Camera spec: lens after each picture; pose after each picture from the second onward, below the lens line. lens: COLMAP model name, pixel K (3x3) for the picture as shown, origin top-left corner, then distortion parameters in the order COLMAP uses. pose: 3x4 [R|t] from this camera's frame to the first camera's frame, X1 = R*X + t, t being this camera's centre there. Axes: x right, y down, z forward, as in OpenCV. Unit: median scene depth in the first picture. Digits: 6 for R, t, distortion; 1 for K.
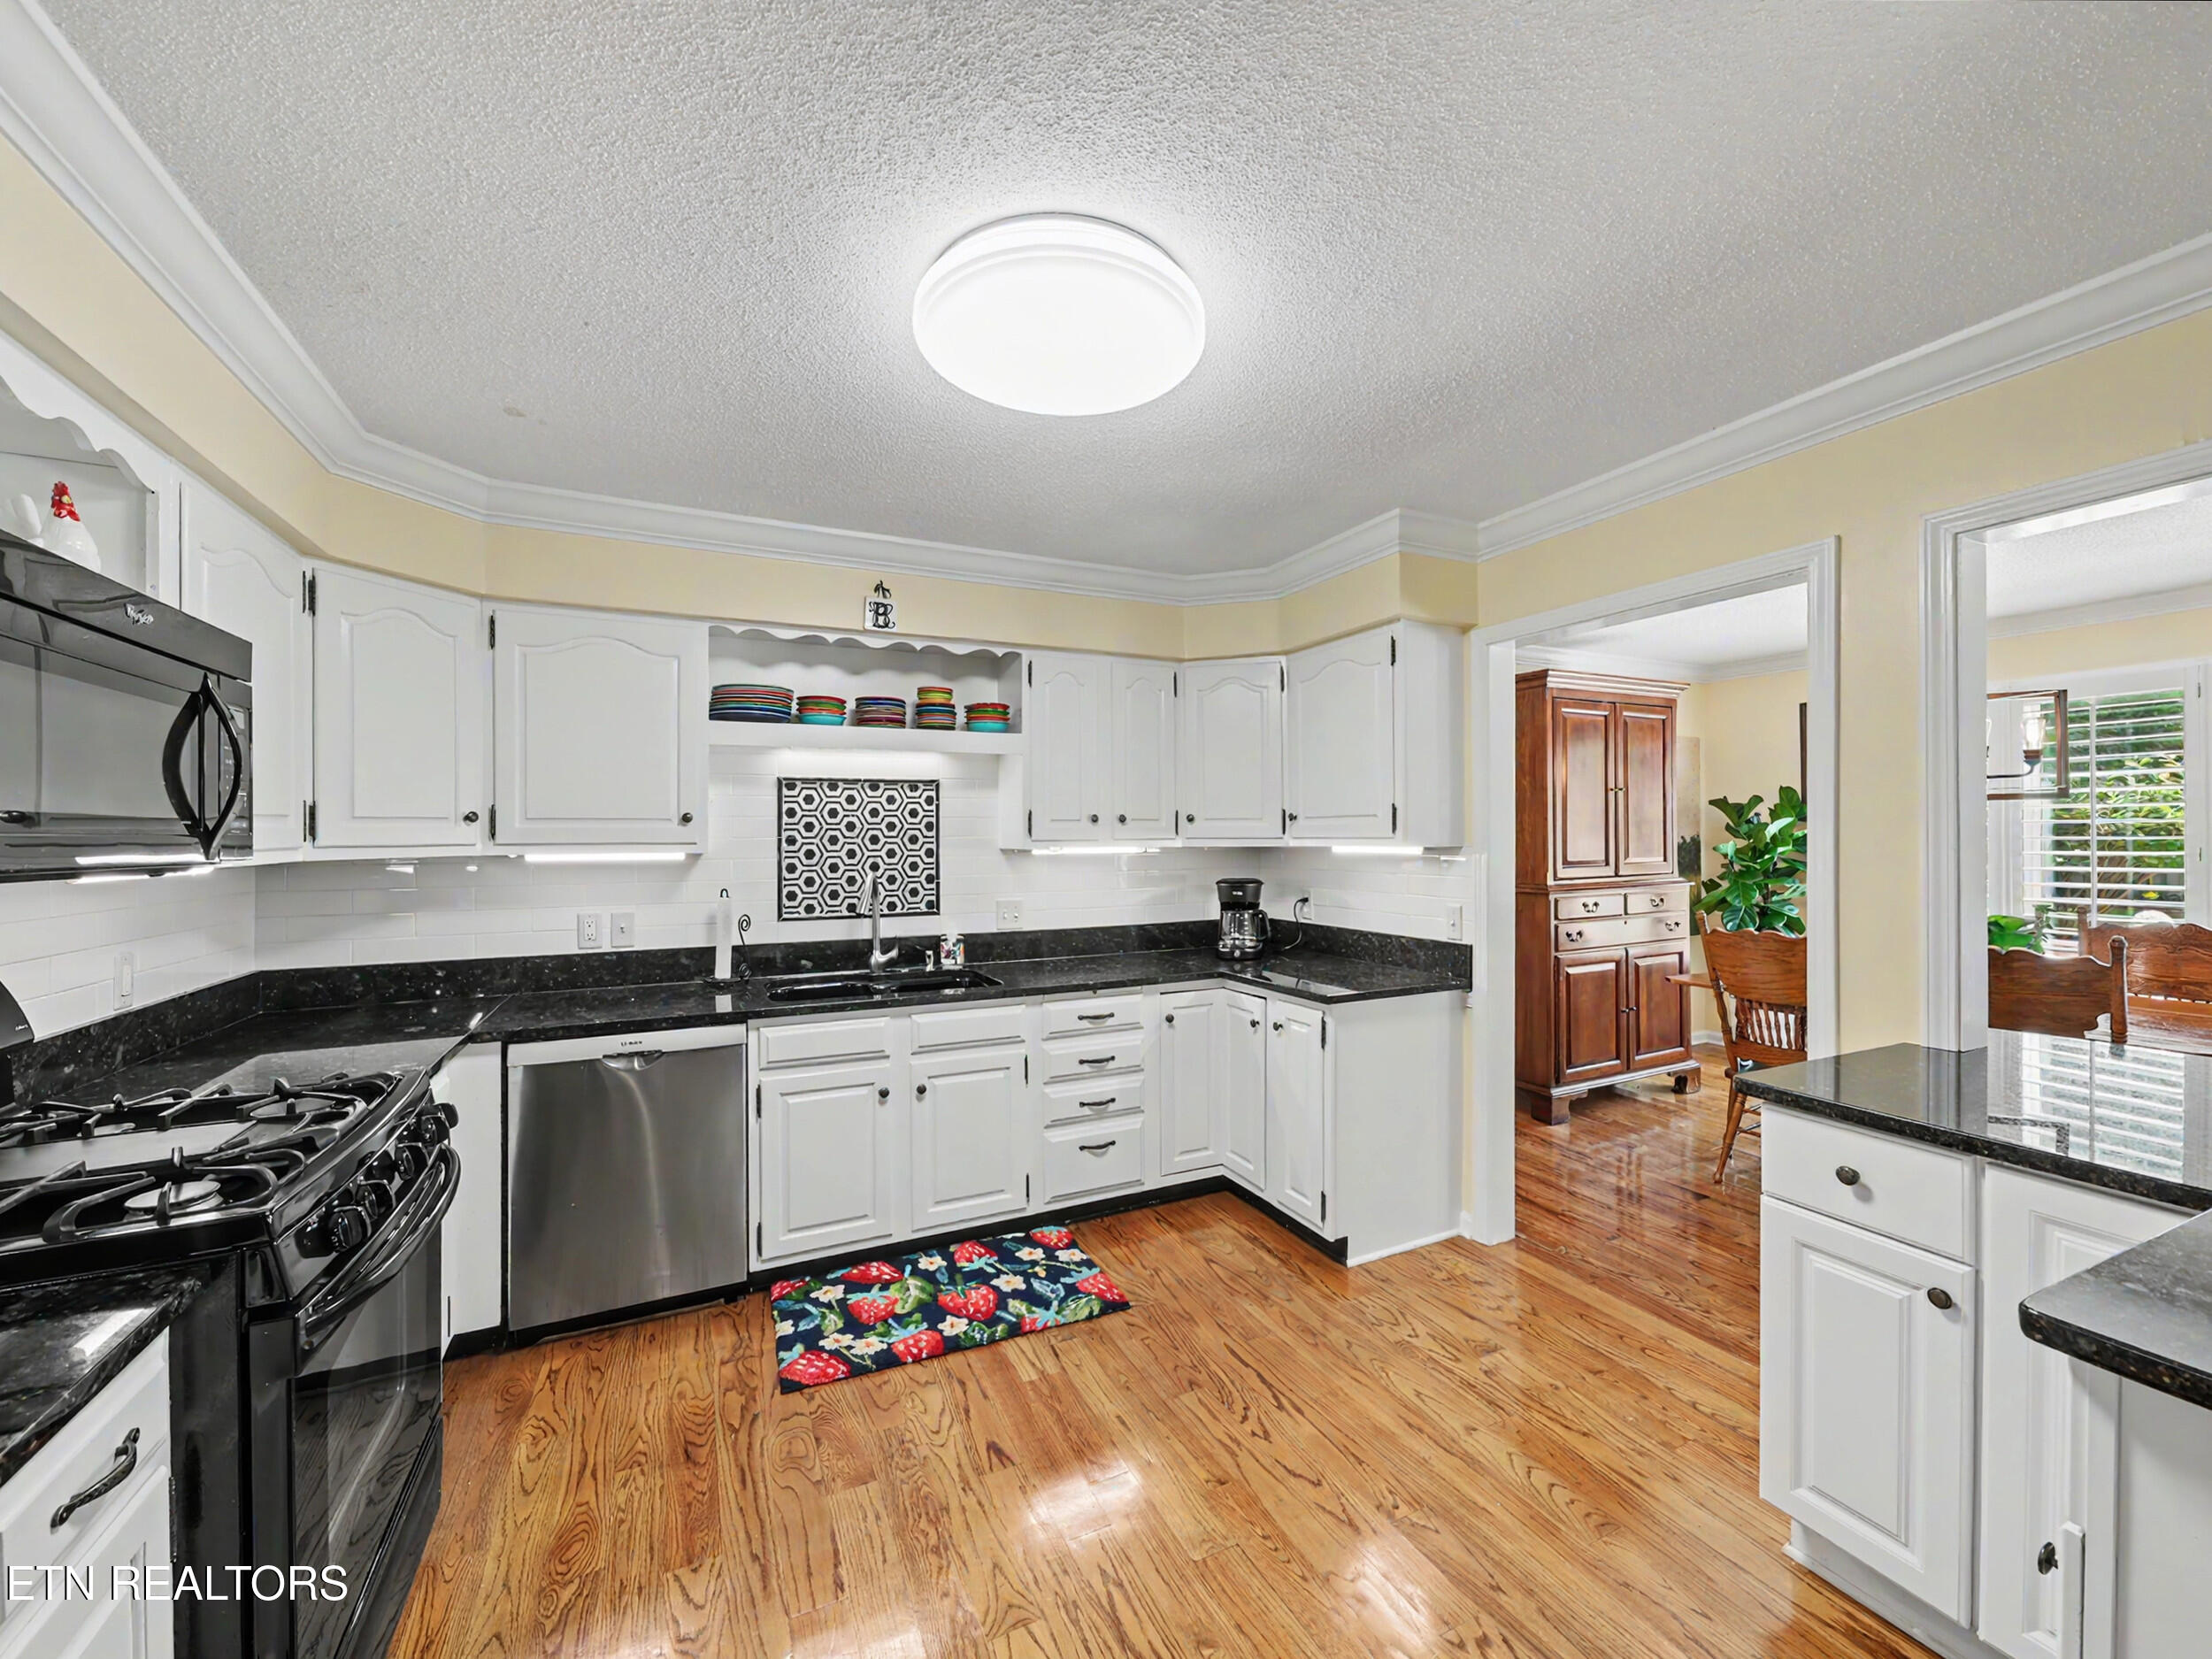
lens RADIAL K [[884.1, 0, 1101.3], [0, 884.1, 825.9], [0, 0, 1]] dist [-0.032329, 0.031359]
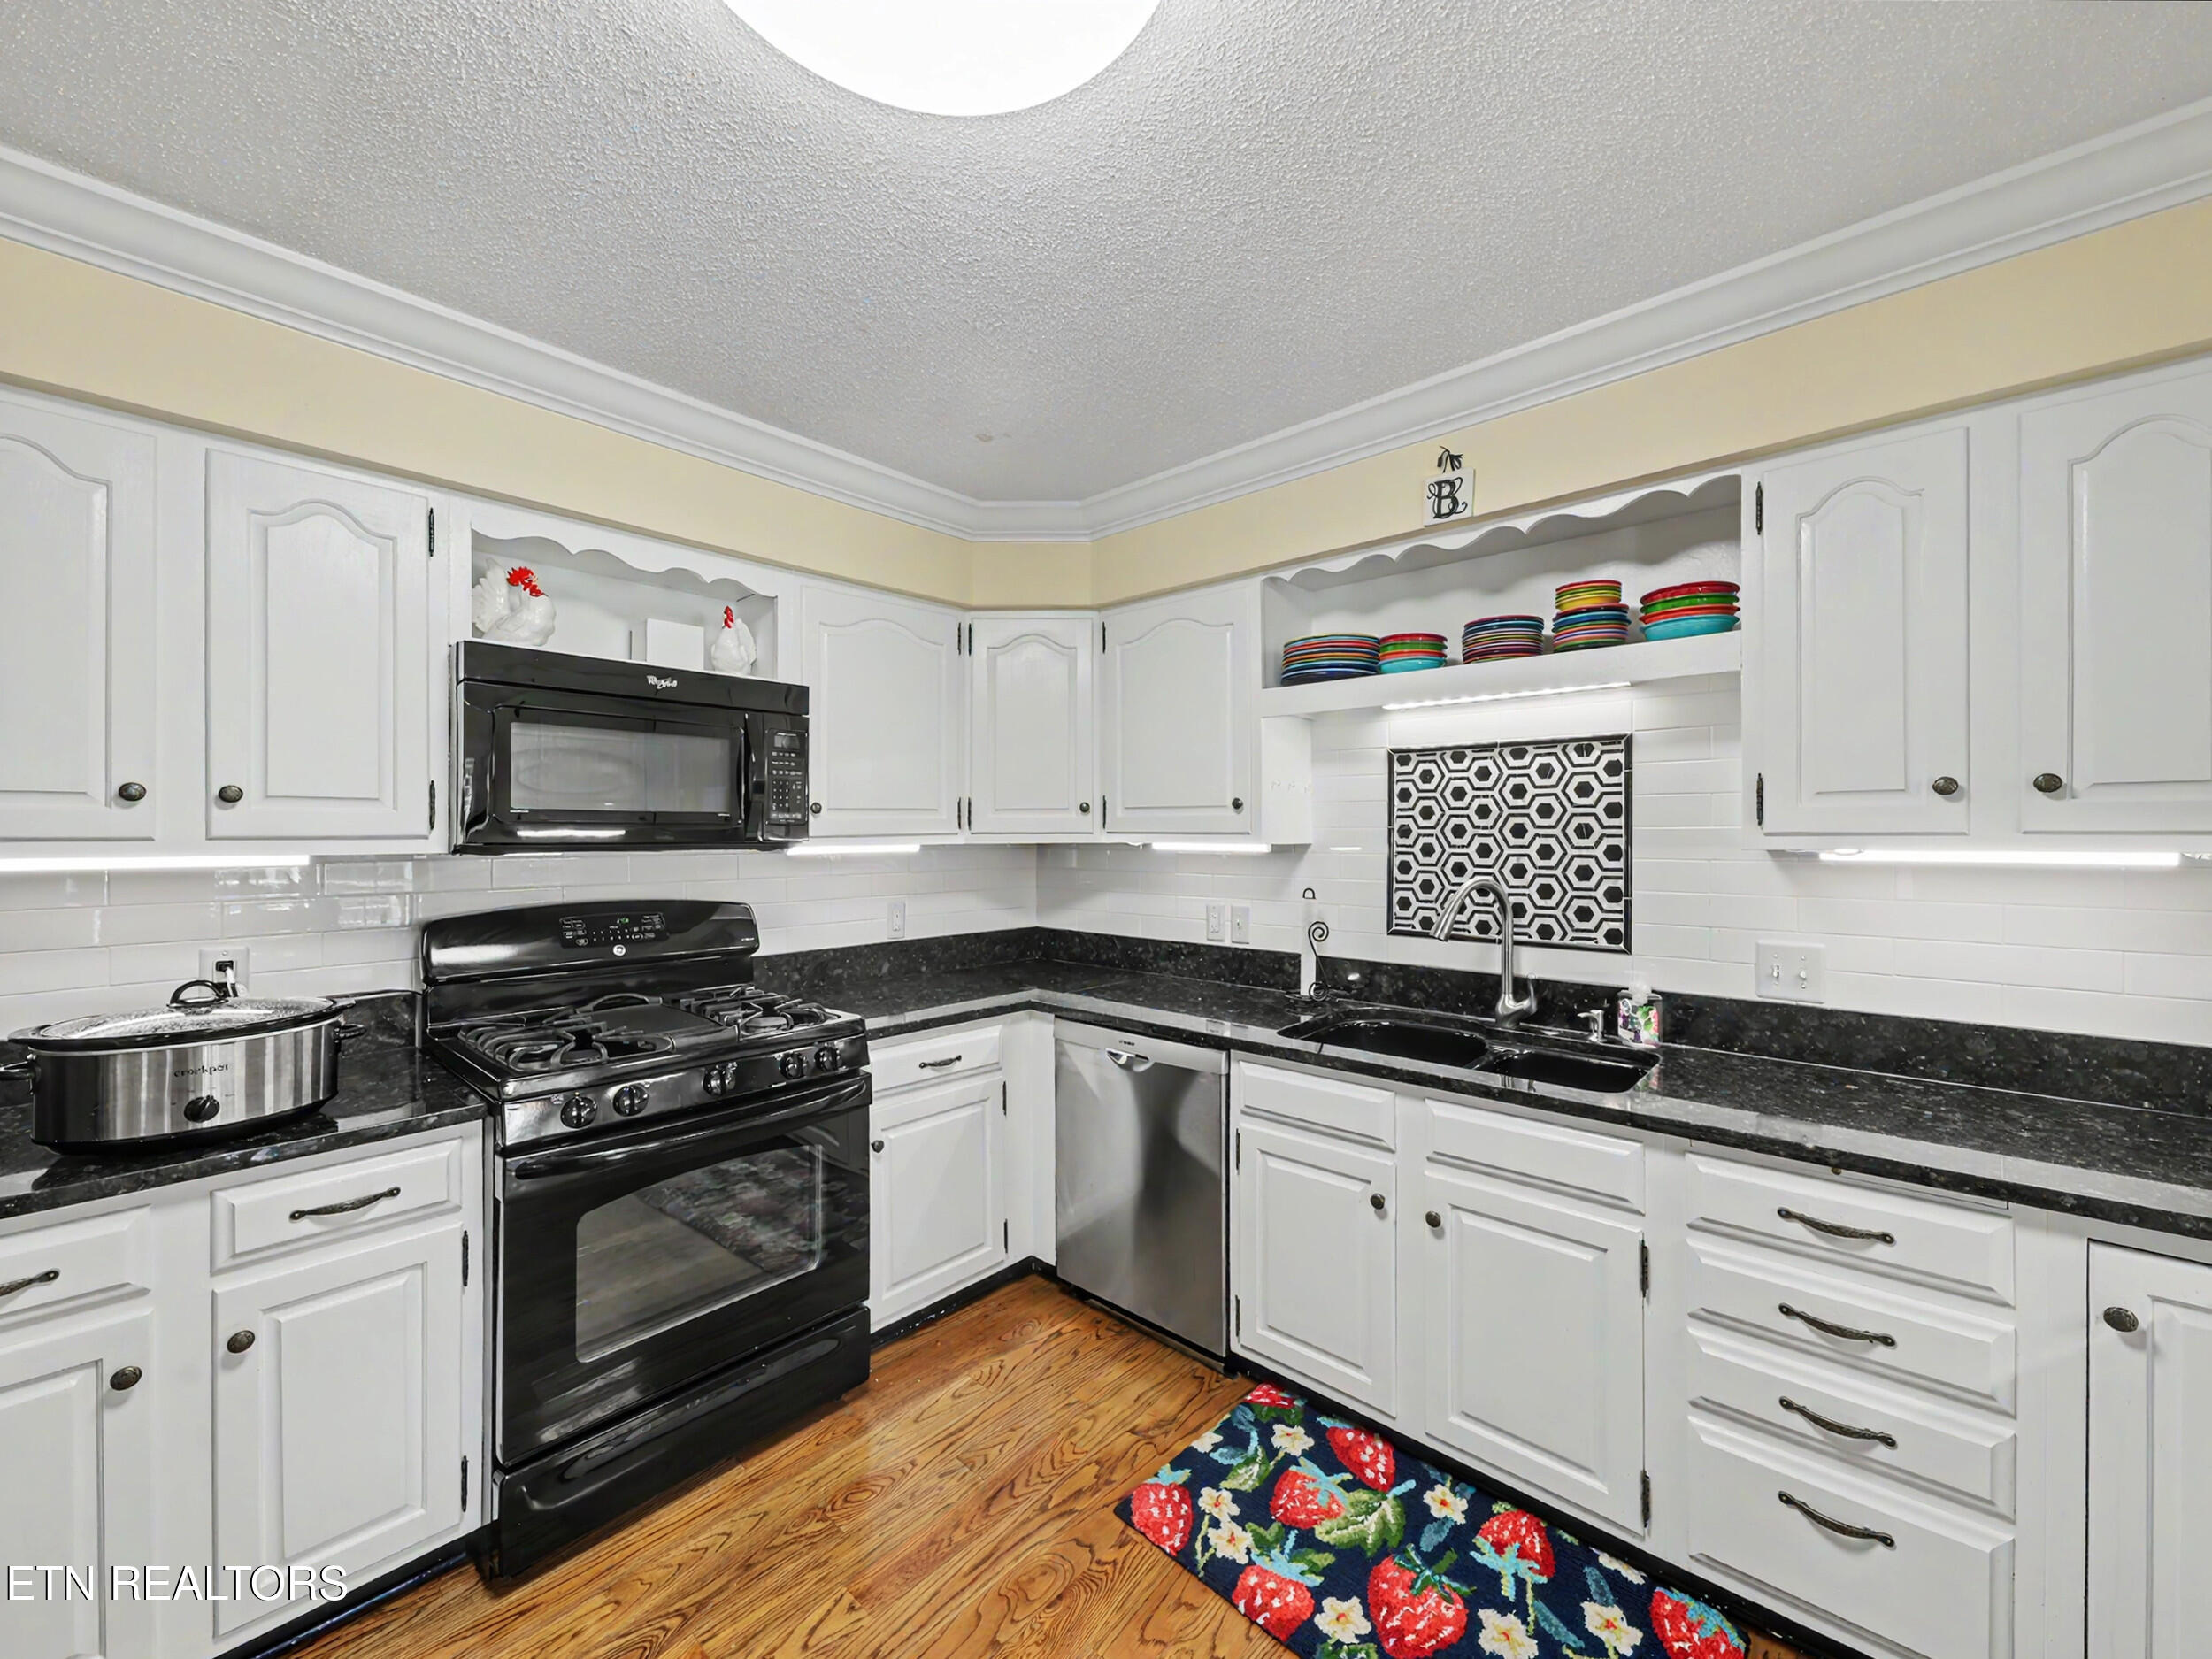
lens RADIAL K [[884.1, 0, 1101.3], [0, 884.1, 825.9], [0, 0, 1]] dist [-0.032329, 0.031359]
pose [[0.371608, -0.000738, -0.928389, 0.263134], [0.005959, 0.999981, 0.001590, 0.009384], [0.928370, -0.006123, 0.371606, 0.476220]]
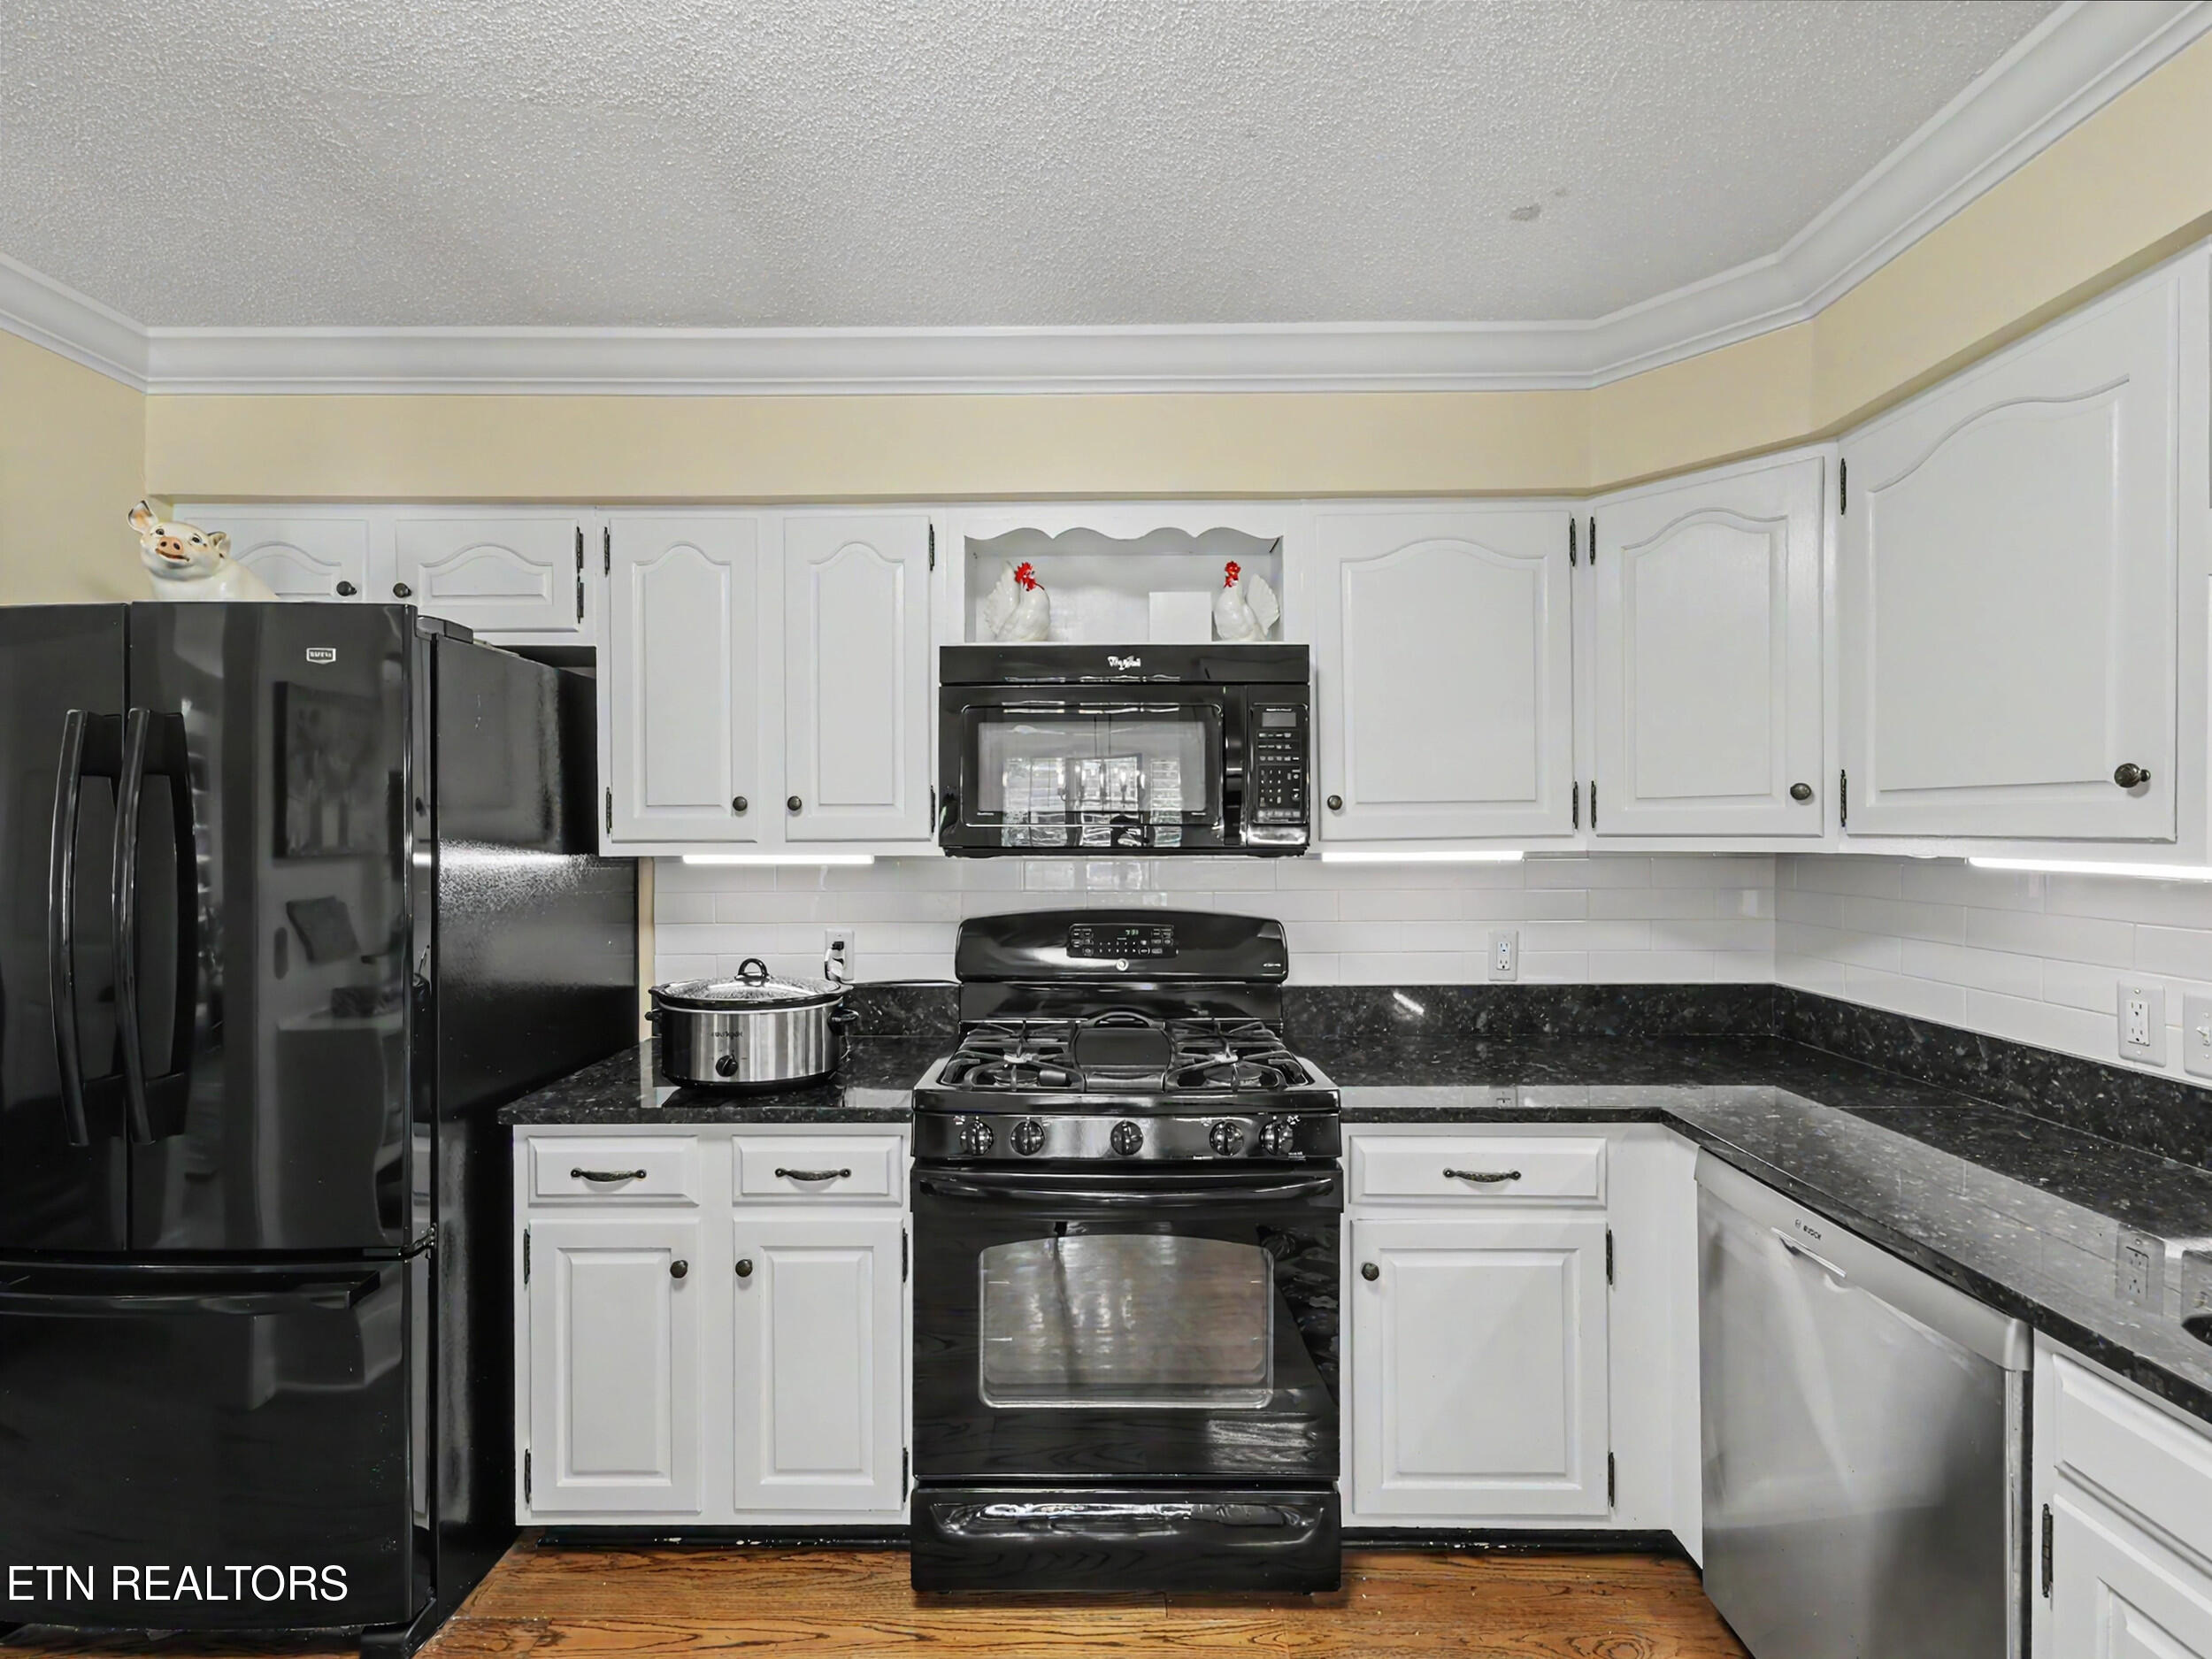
lens RADIAL K [[995.9, 0, 1106.0], [0, 995.9, 829.5], [0, 0, 1]] dist [-0.022145, 0.021312]
pose [[-0.444143, 0.008035, -0.895920, 0.122962], [0.012669, 0.999916, 0.002687, 0.007689], [0.895867, -0.010157, -0.444207, 0.686477]]
